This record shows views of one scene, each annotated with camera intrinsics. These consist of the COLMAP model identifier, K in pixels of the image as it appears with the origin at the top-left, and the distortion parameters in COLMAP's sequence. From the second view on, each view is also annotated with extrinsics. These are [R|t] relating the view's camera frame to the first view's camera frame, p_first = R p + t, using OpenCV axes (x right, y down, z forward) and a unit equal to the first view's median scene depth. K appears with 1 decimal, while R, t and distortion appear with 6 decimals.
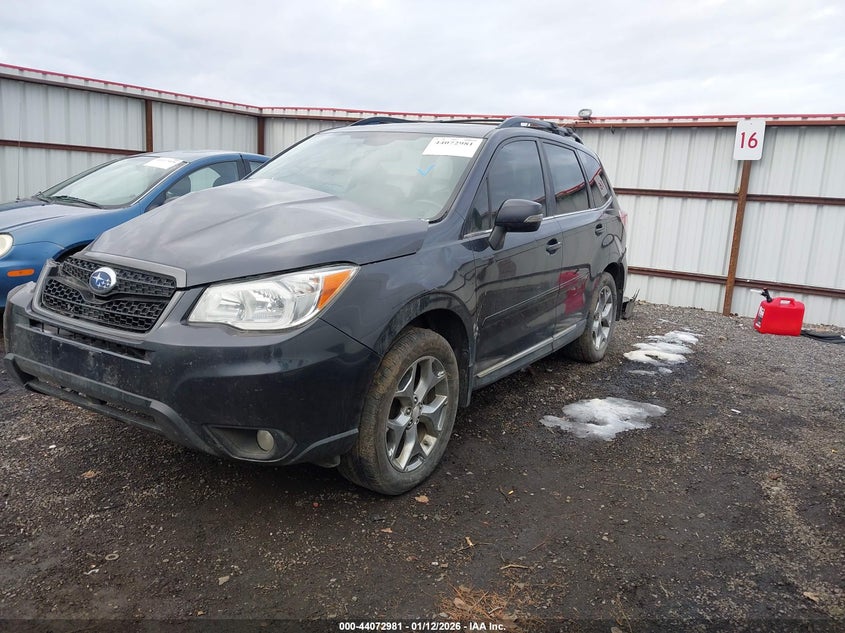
lens RADIAL K [[672.9, 0, 422.5], [0, 672.9, 316.5], [0, 0, 1]] dist [0.149166, 0.000077]
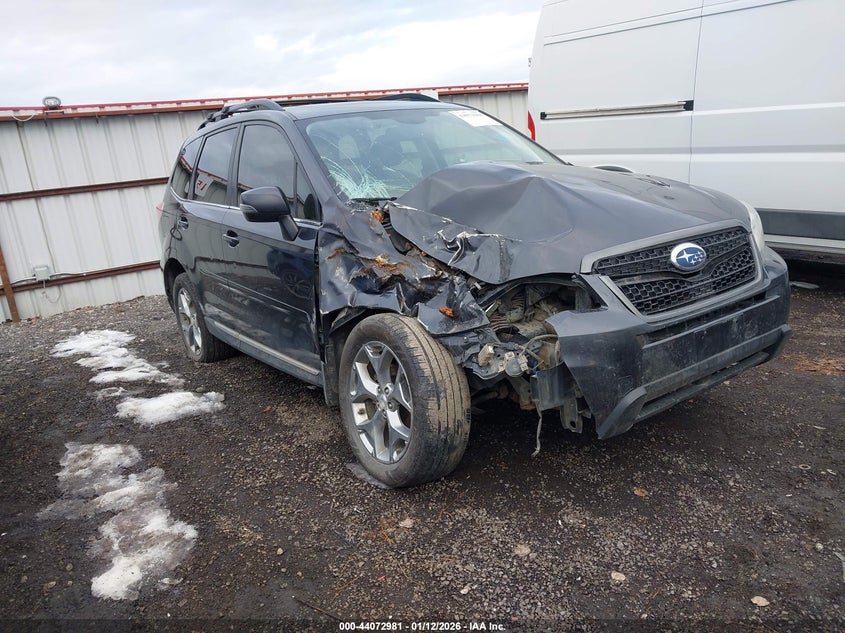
lens RADIAL K [[715.0, 0, 422.5], [0, 715.0, 316.5], [0, 0, 1]] dist [0.000494, 0.002413]
pose [[0.352726, -0.309887, 0.882924, -0.509111], [0.309870, 0.929014, 0.202271, -0.099019], [-0.882930, 0.202245, 0.423712, 0.316257]]
